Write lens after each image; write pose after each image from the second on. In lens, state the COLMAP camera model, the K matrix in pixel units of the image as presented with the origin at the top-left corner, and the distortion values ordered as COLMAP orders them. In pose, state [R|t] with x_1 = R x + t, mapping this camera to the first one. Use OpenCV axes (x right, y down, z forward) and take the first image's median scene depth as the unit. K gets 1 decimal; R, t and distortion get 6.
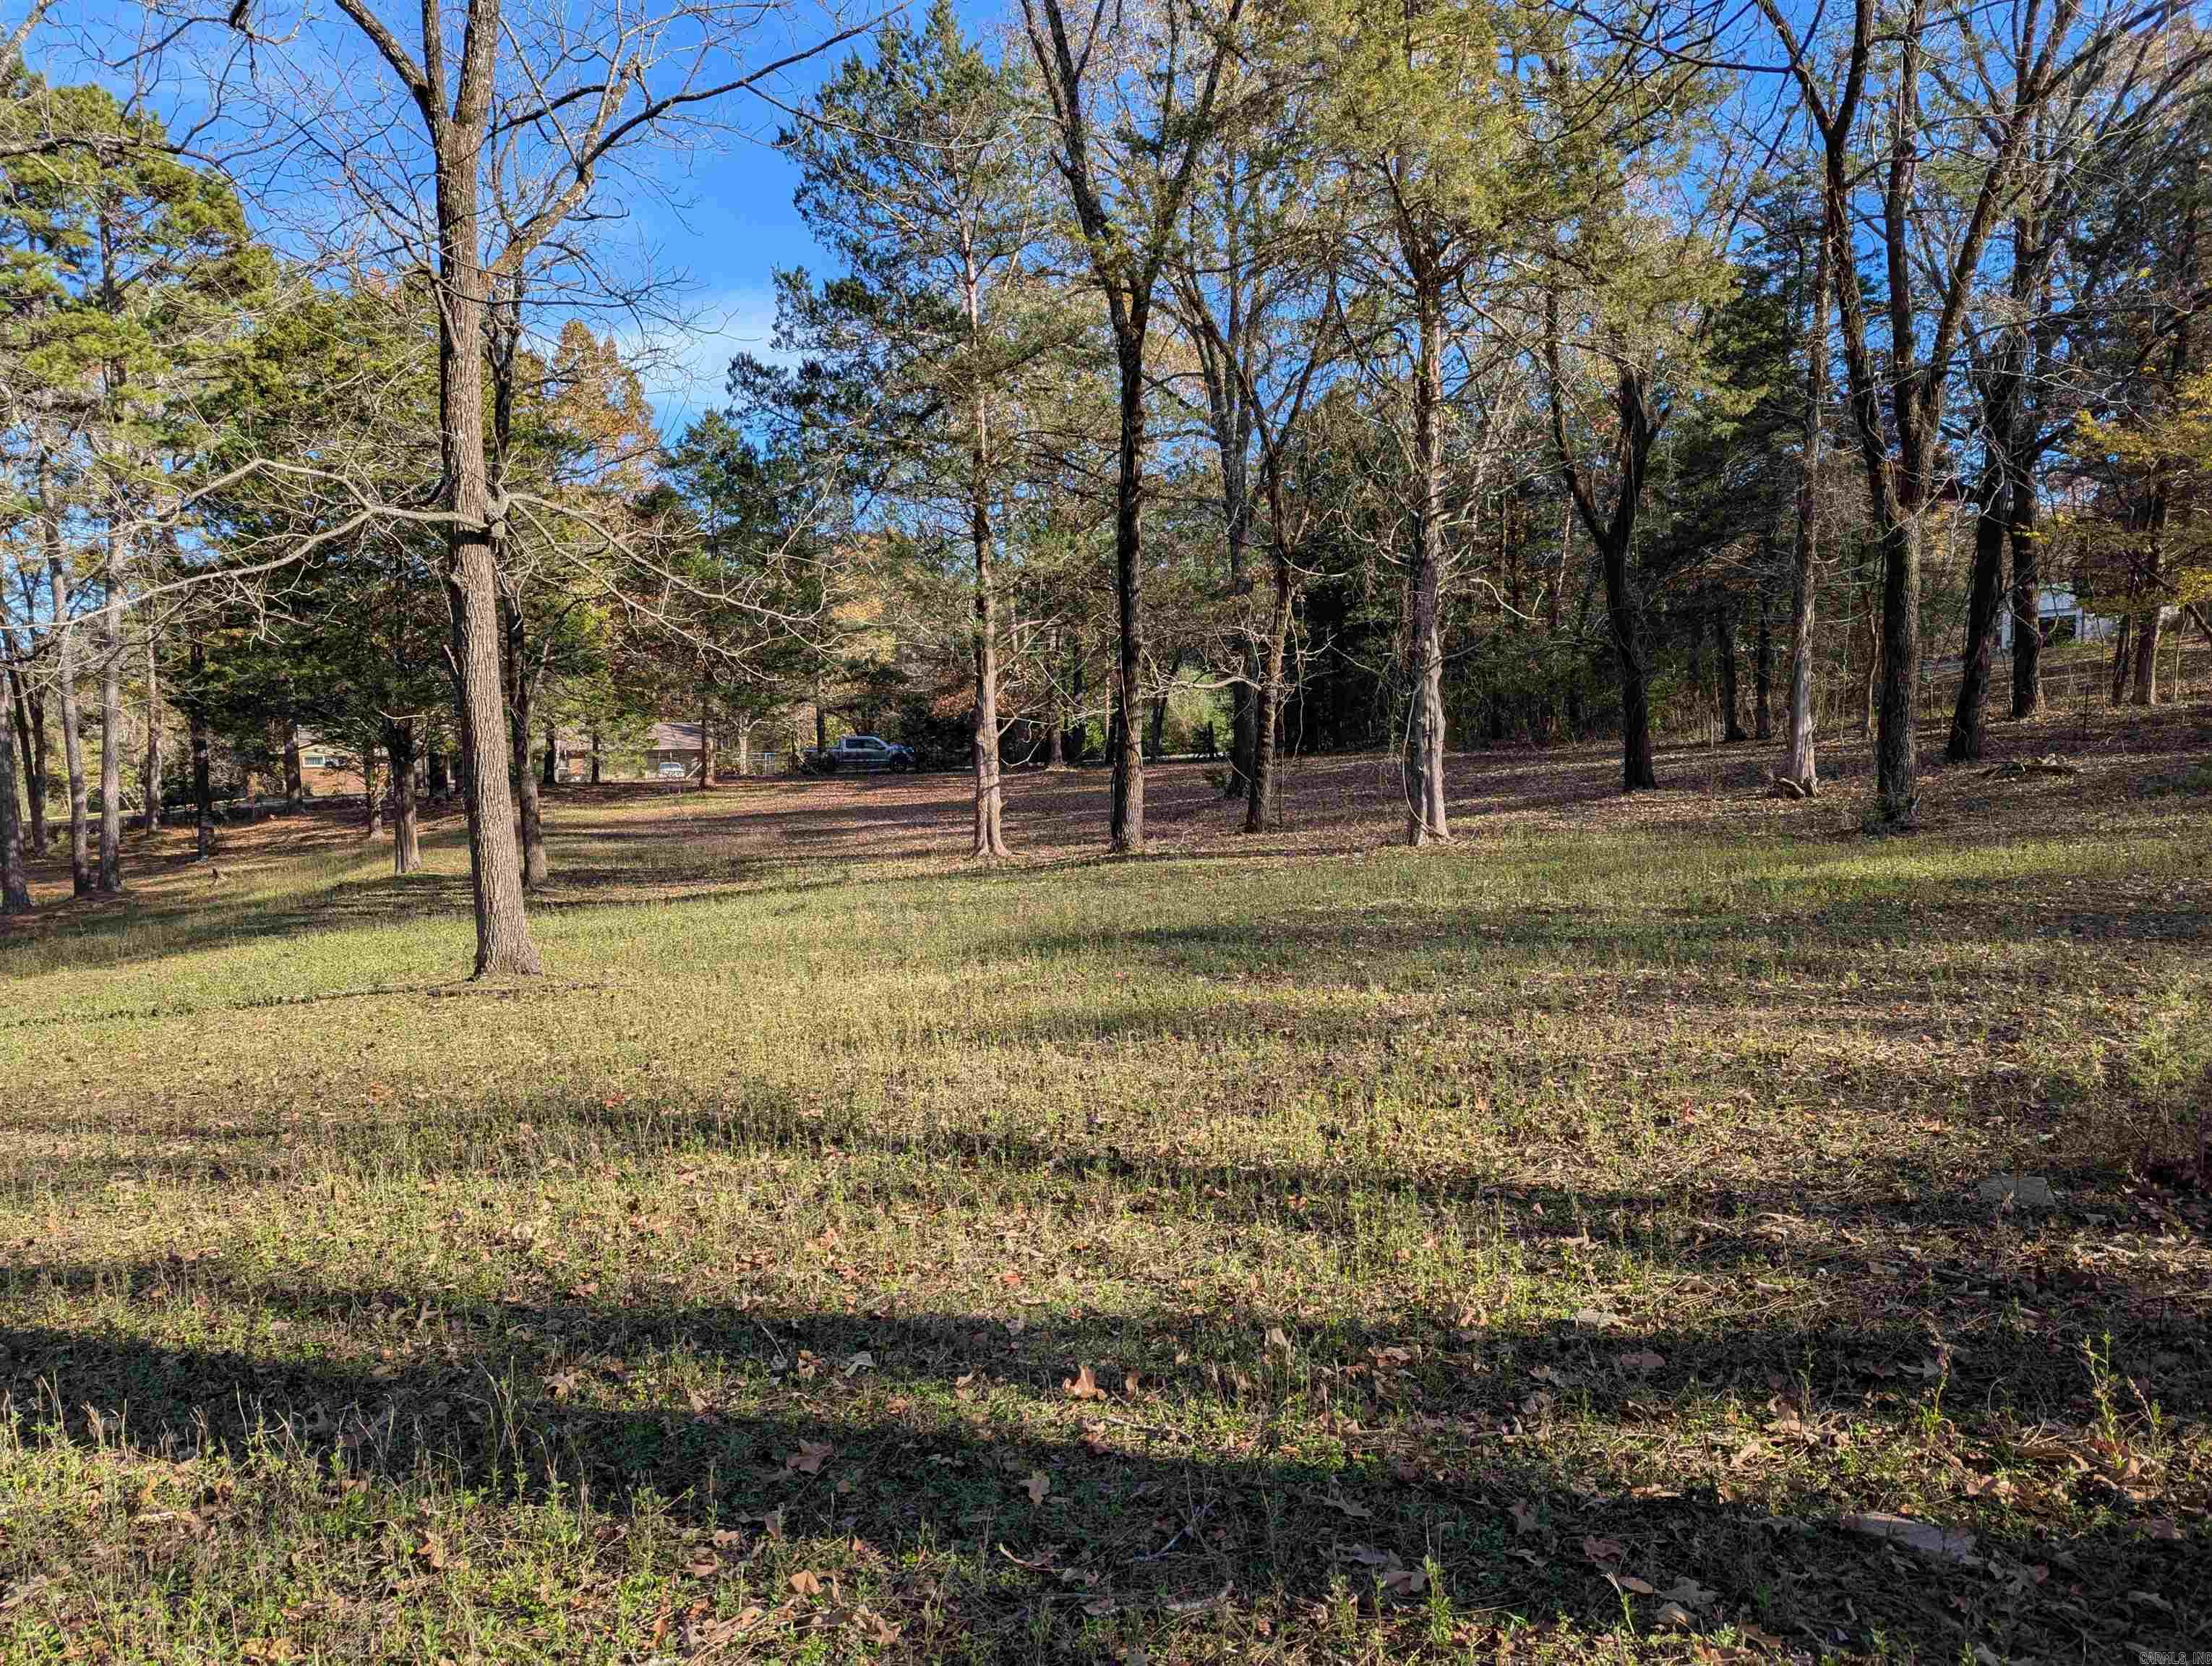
lens RADIAL K [[1533.2, 0, 1094.8], [0, 1533.2, 837.8], [0, 0, 1]] dist [0.057154, -0.045933]
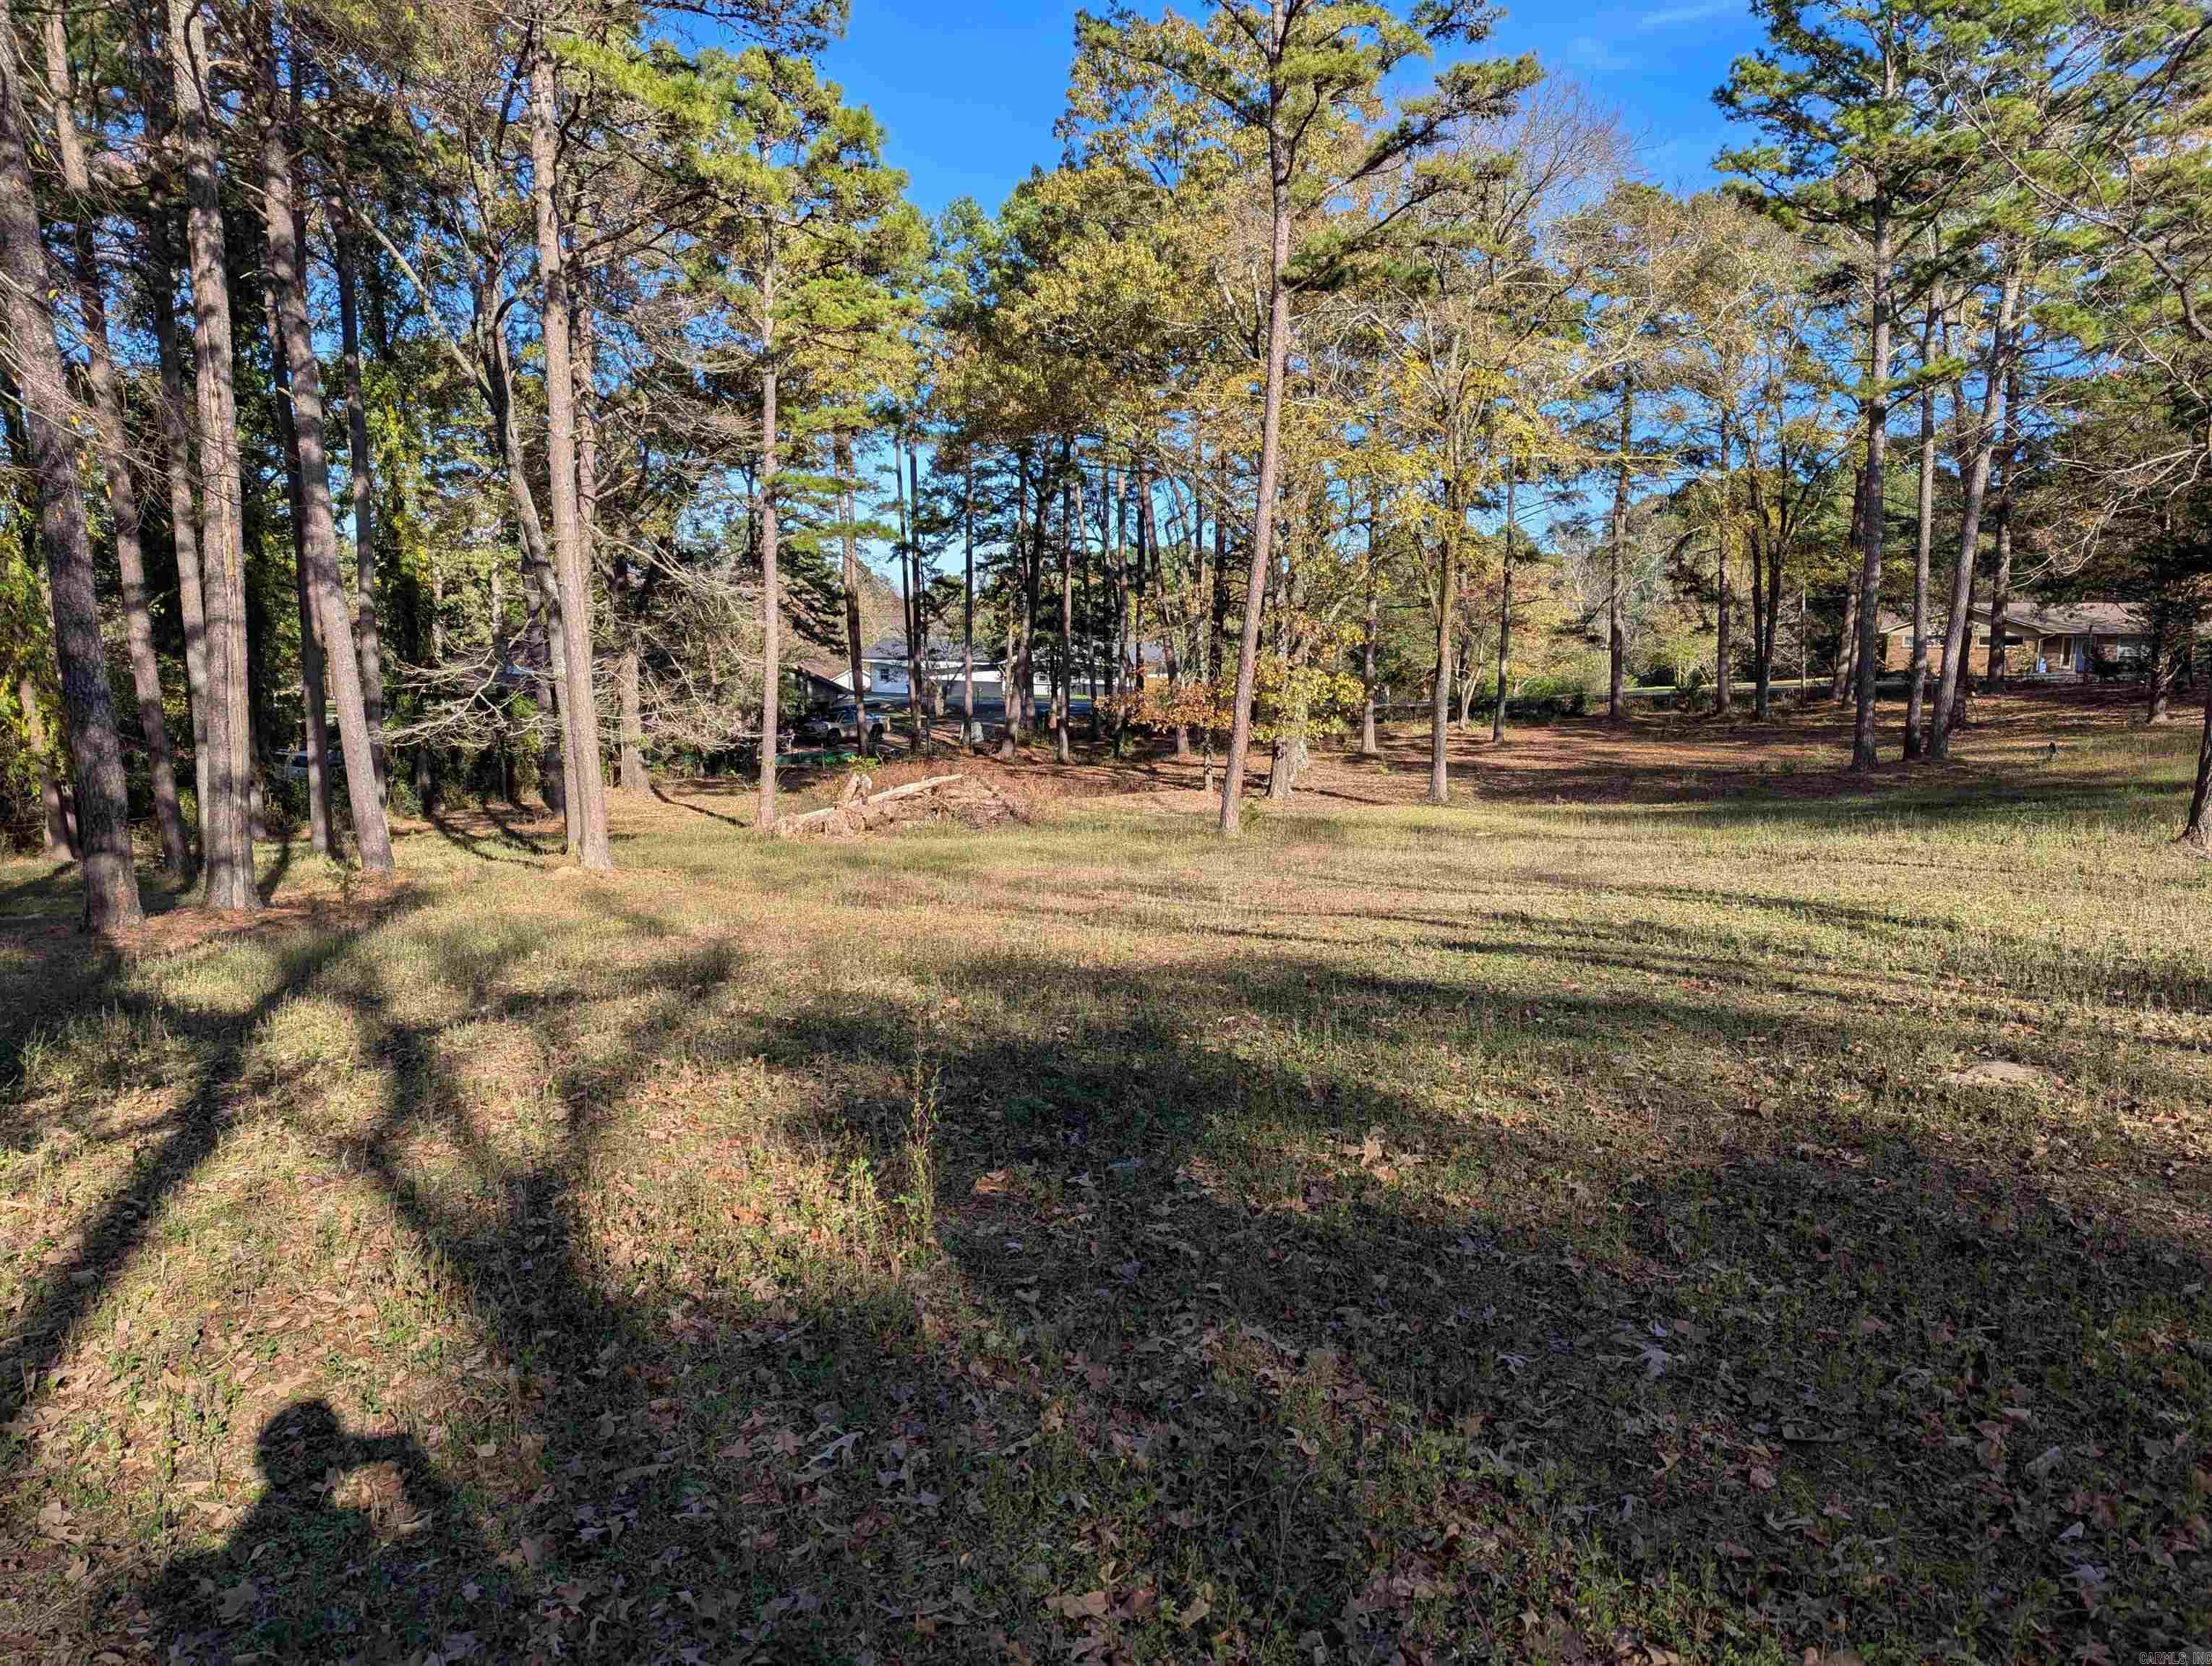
lens RADIAL K [[1533.2, 0, 1095.5], [0, 1533.2, 833.1], [0, 0, 1]] dist [0.057154, -0.045933]
pose [[0.676125, 0.117235, -0.727400, -0.264896], [-0.068837, 0.992993, 0.096055, 0.023770], [0.733564, -0.014873, 0.679457, -0.074039]]
